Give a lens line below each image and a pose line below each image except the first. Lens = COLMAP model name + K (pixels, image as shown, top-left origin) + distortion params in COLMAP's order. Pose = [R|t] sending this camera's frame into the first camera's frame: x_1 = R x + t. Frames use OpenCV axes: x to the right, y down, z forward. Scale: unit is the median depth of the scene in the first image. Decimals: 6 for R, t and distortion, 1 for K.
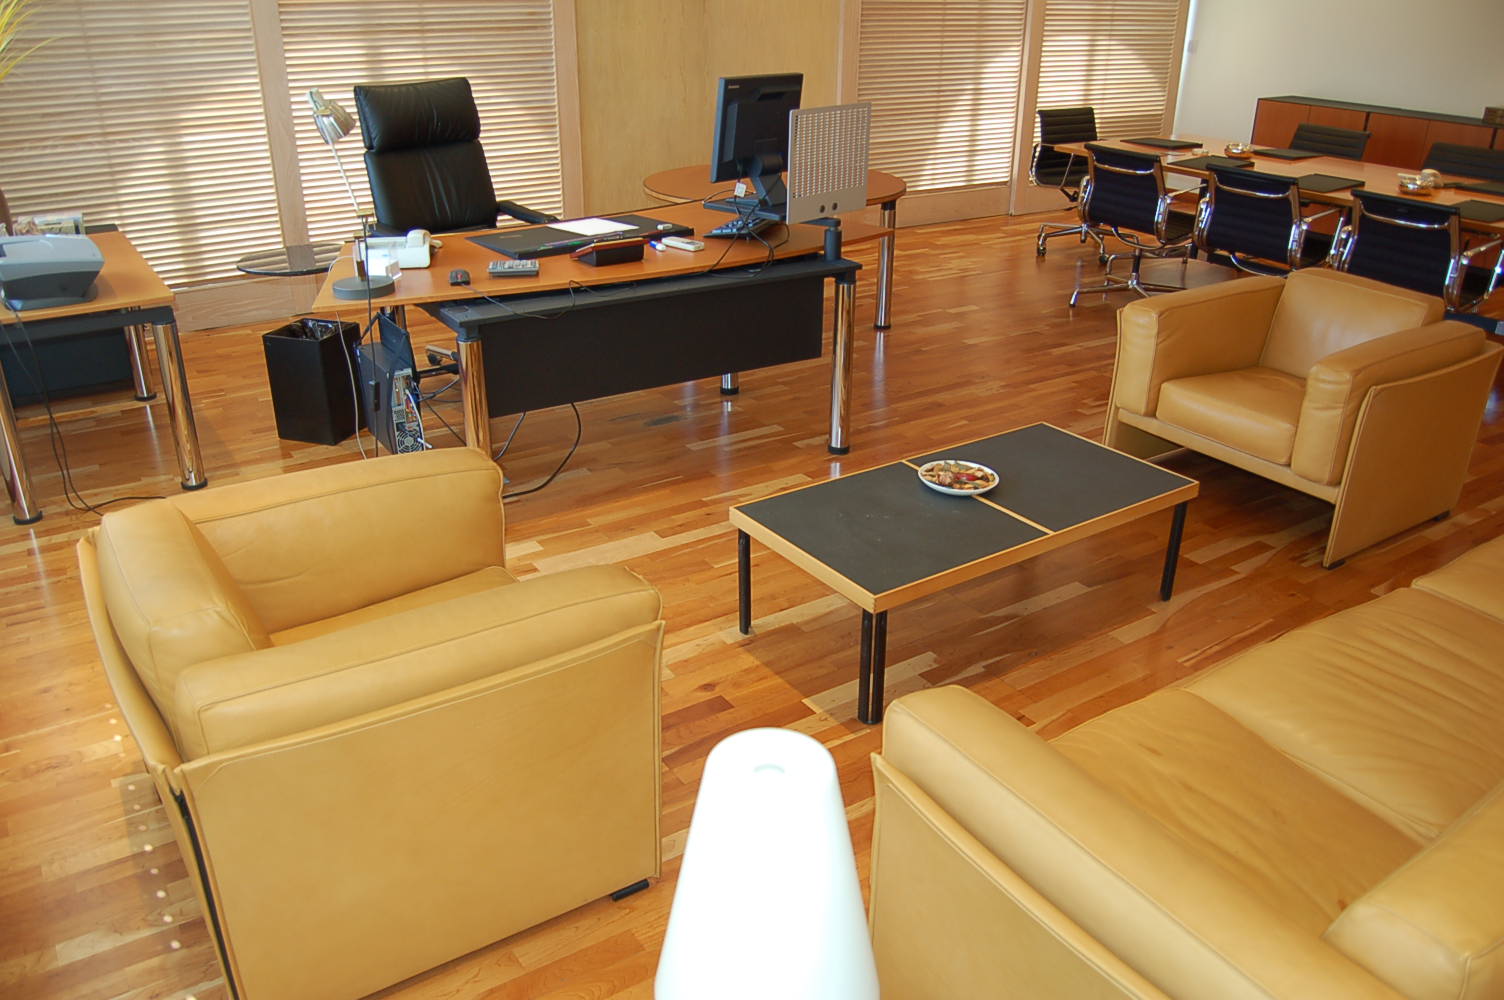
lens RADIAL K [[1175.7, 0, 747.9], [0, 1175.7, 521.3], [0, 0, 1]] dist [-0.094960, 0.038484]
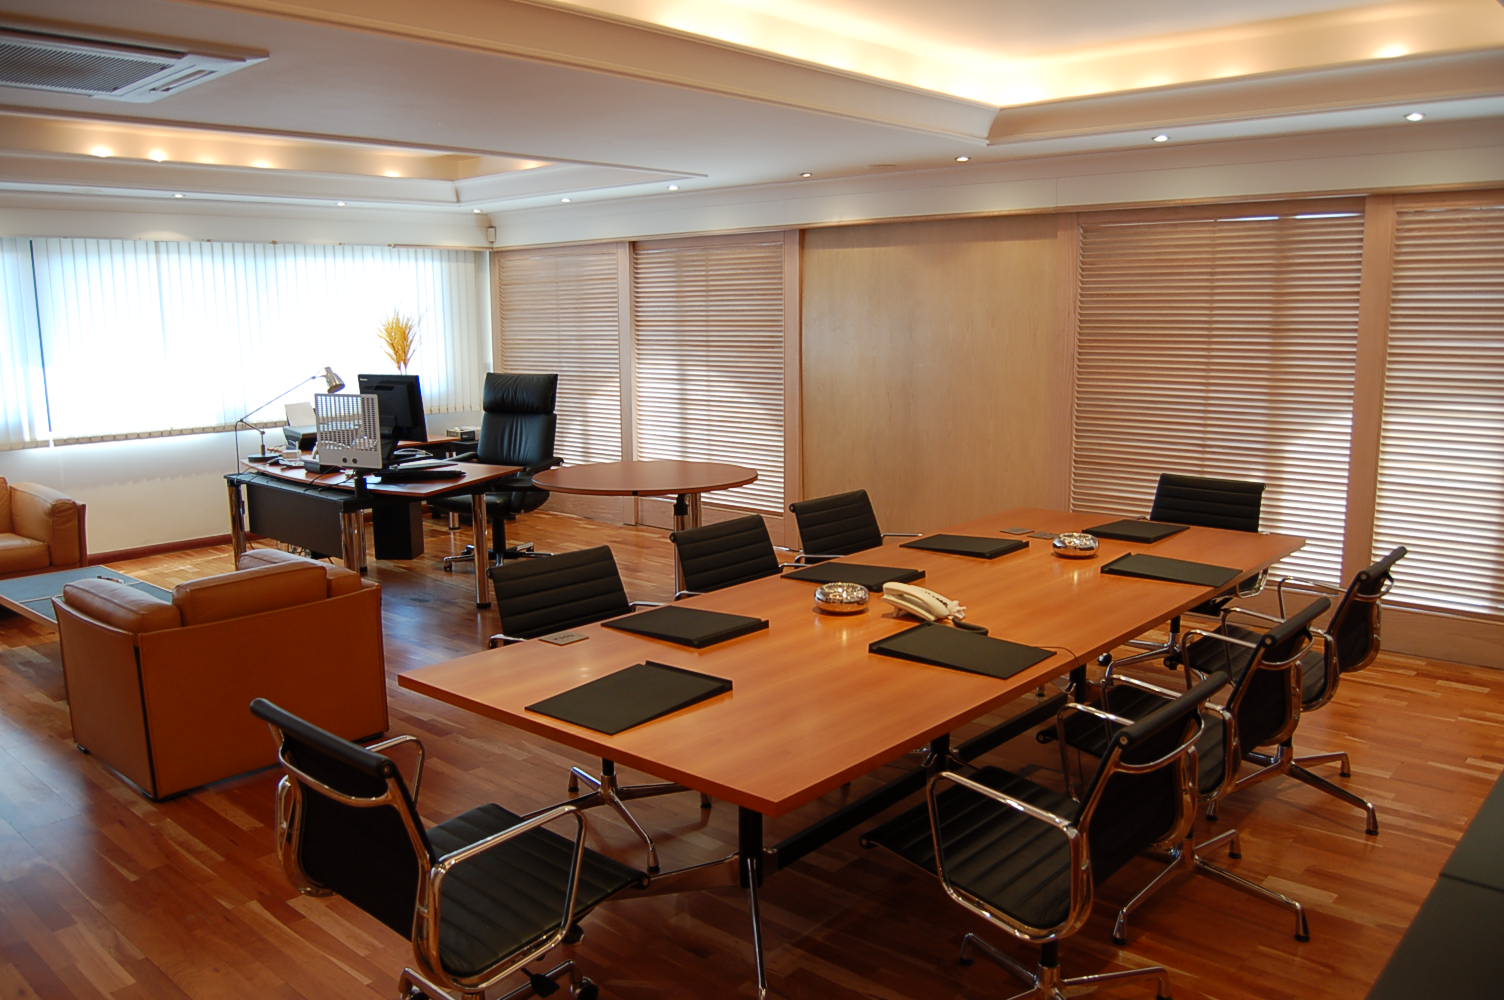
lens RADIAL K [[1175.7, 0, 747.9], [0, 1175.7, 521.3], [0, 0, 1]] dist [-0.094960, 0.038484]
pose [[0.246848, 0.161990, -0.955419, 1.044360], [-0.403443, 0.913601, 0.050664, -0.308498], [0.881079, 0.372951, 0.290874, 0.675643]]
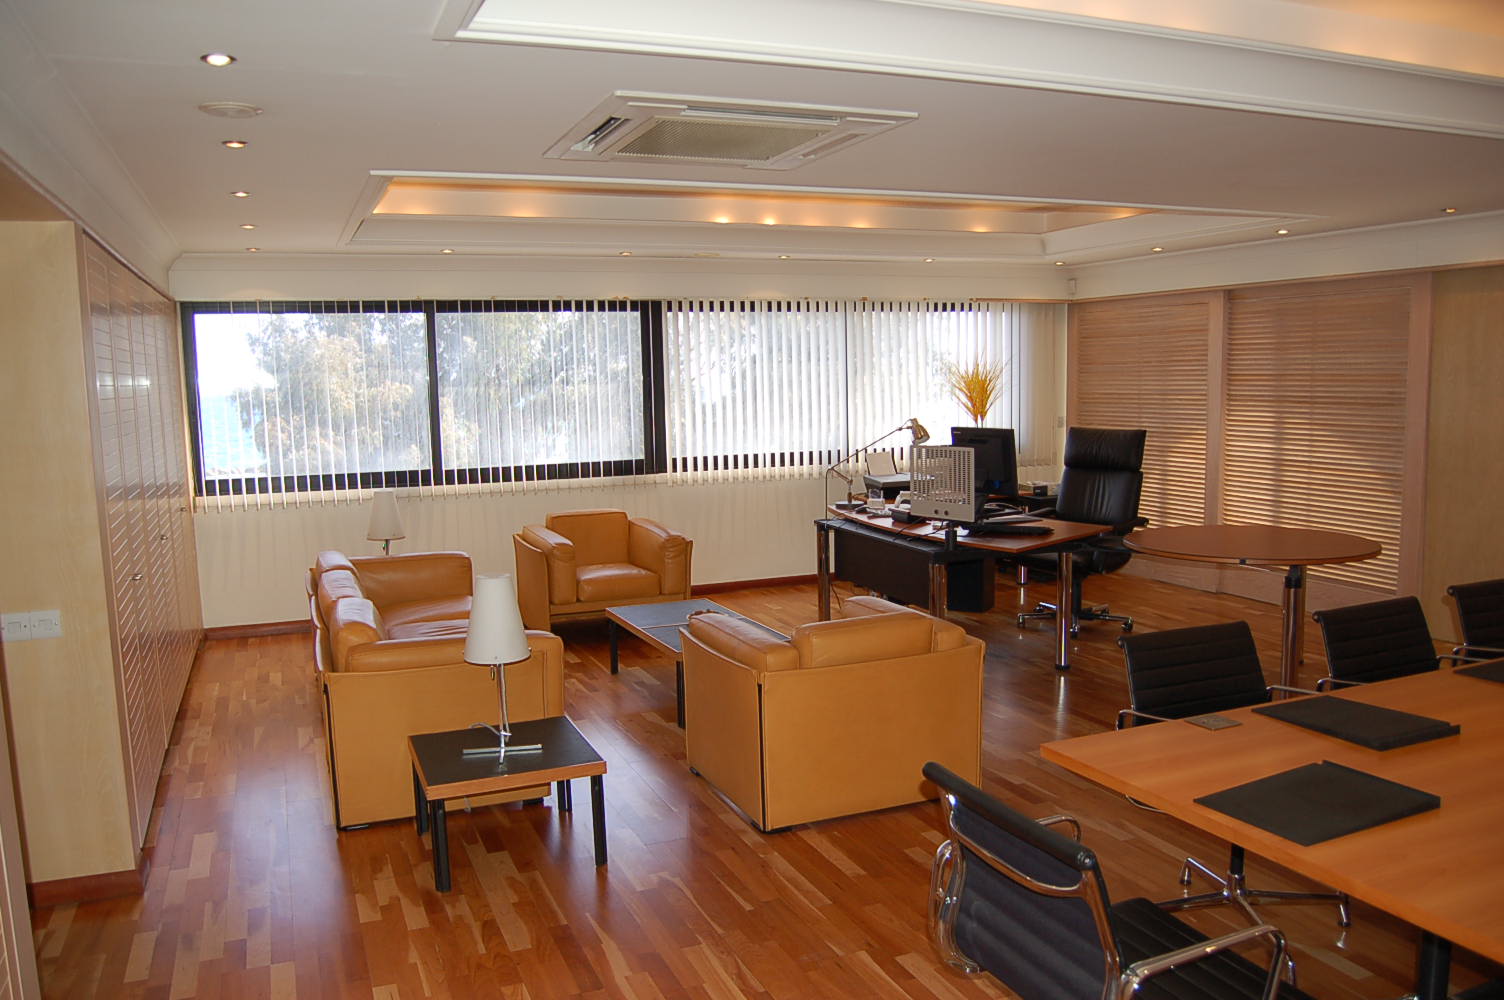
lens RADIAL K [[1175.7, 0, 747.9], [0, 1175.7, 521.3], [0, 0, 1]] dist [-0.094960, 0.038484]
pose [[-0.196909, 0.120714, -0.972962, 1.018777], [-0.400010, 0.896144, 0.192138, -0.289376], [0.895108, 0.427028, -0.128173, 0.630921]]
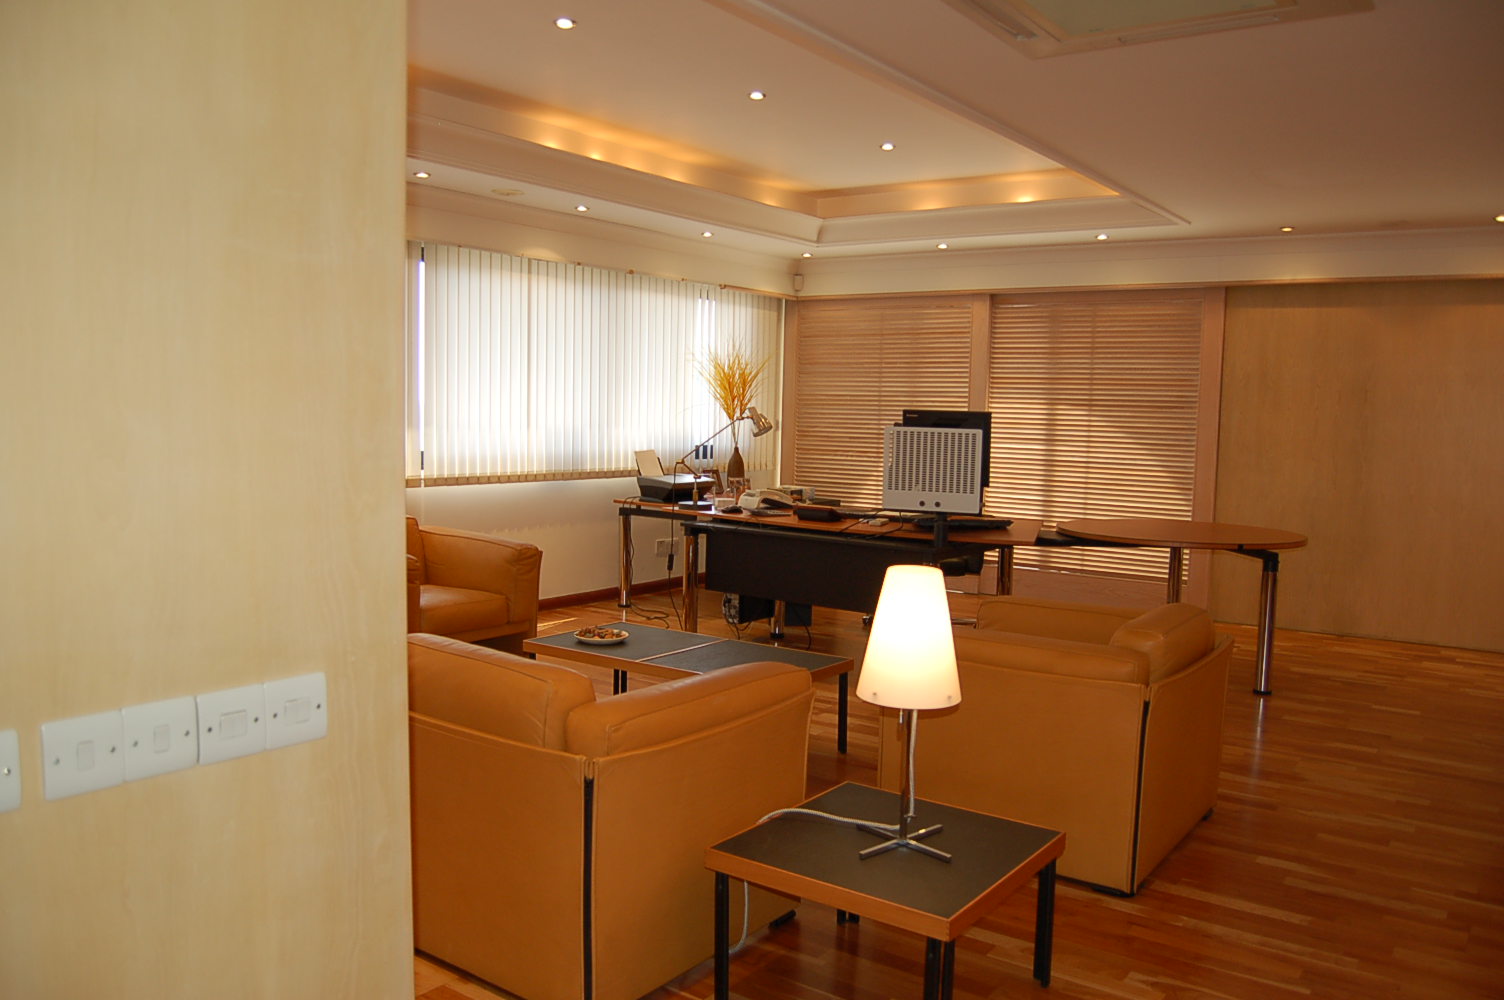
lens RADIAL K [[1175.7, 0, 747.9], [0, 1175.7, 521.3], [0, 0, 1]] dist [-0.094960, 0.038484]
pose [[0.349855, 0.092345, -0.932241, 0.787844], [-0.418306, 0.905813, -0.067256, -0.050383], [0.838226, 0.413492, 0.355531, 0.240435]]
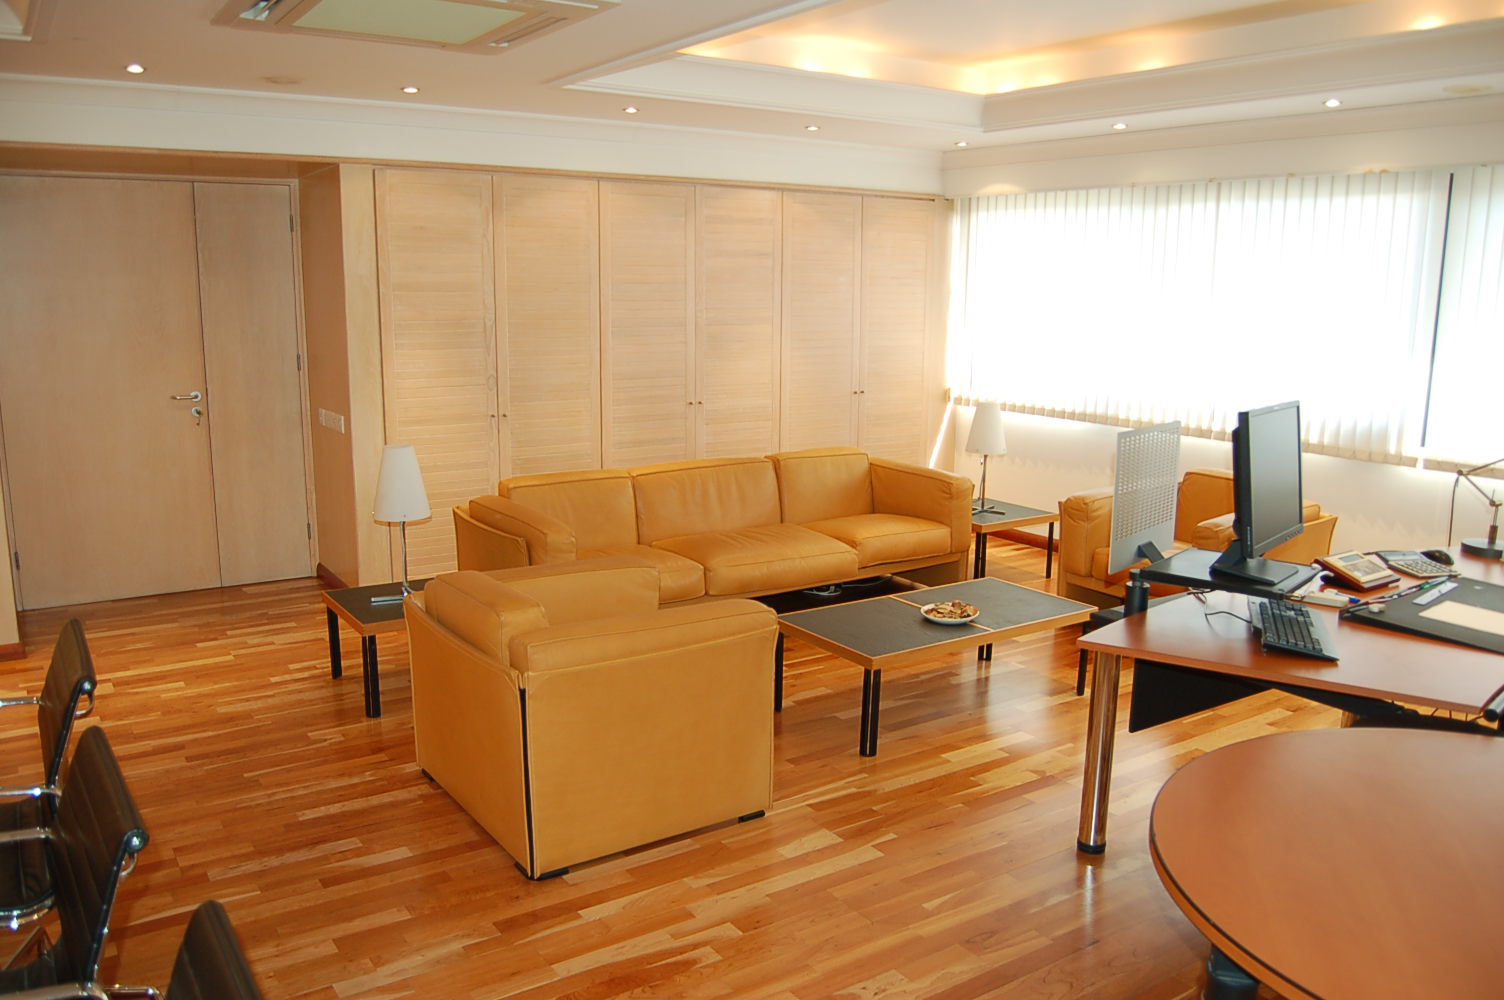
lens RADIAL K [[1175.7, 0, 747.9], [0, 1175.7, 521.3], [0, 0, 1]] dist [-0.094960, 0.038484]
pose [[-0.999778, -0.016165, -0.013485, 0.224895], [-0.021016, 0.803232, 0.595295, -0.484975], [0.001209, 0.595447, -0.803394, 1.050571]]
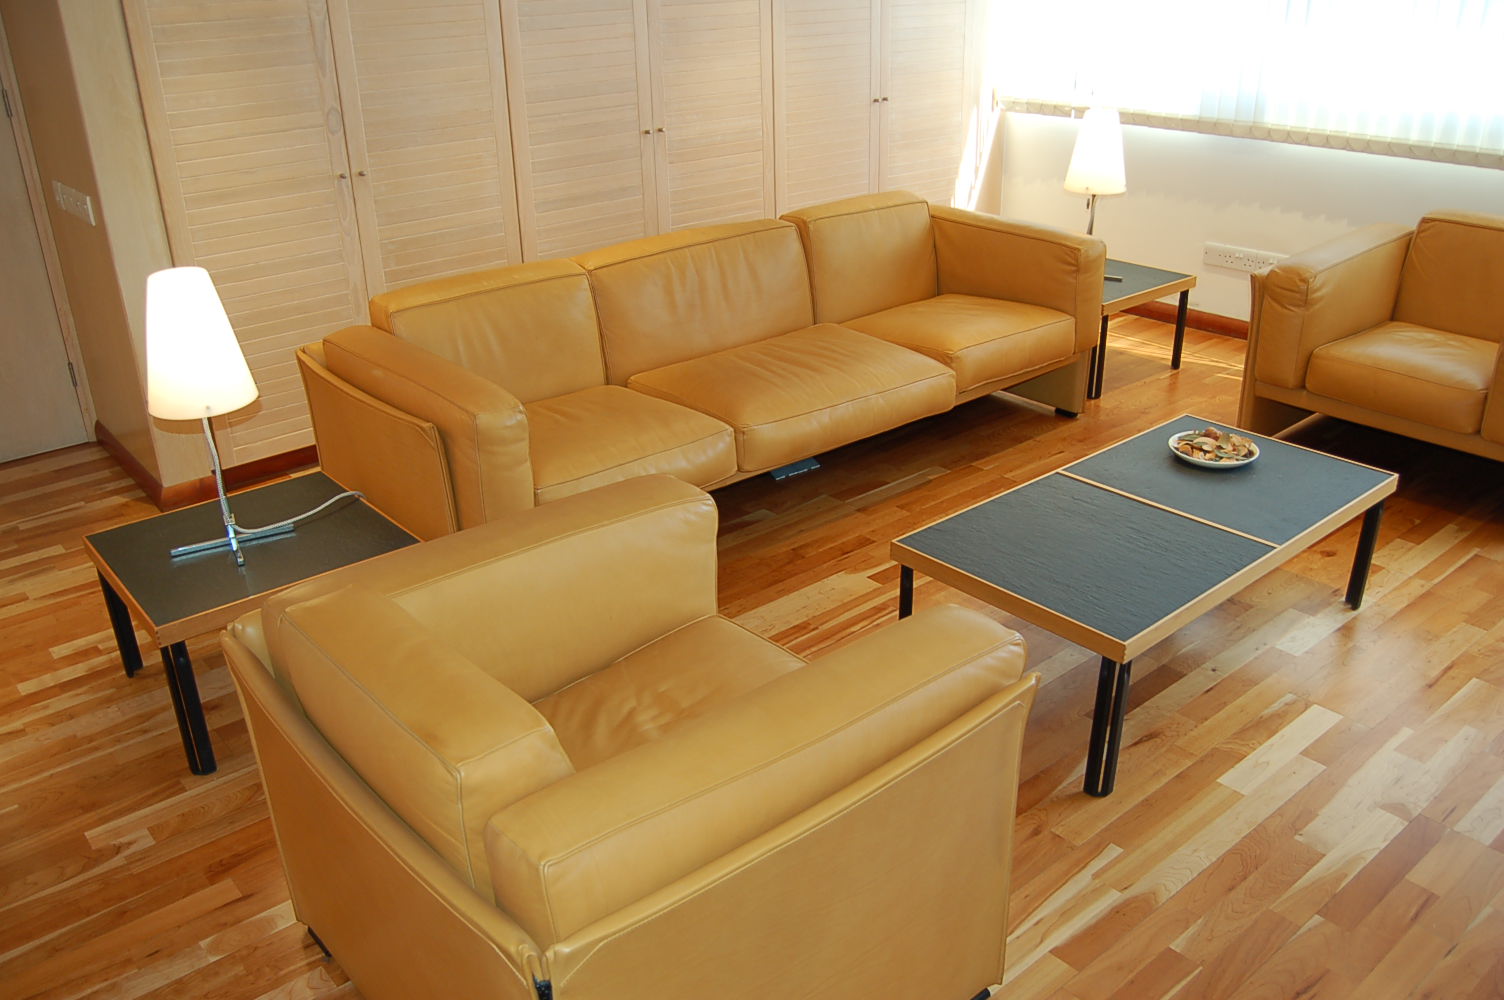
lens RADIAL K [[1242.2, 0, 754.3], [0, 1242.2, 516.8], [0, 0, 1]] dist [-0.077217, 0.007002]
pose [[-0.992312, 0.063338, -0.106325, 0.292497], [-0.040487, 0.645709, 0.762509, -0.347639], [0.116951, 0.760952, -0.638180, 0.777864]]
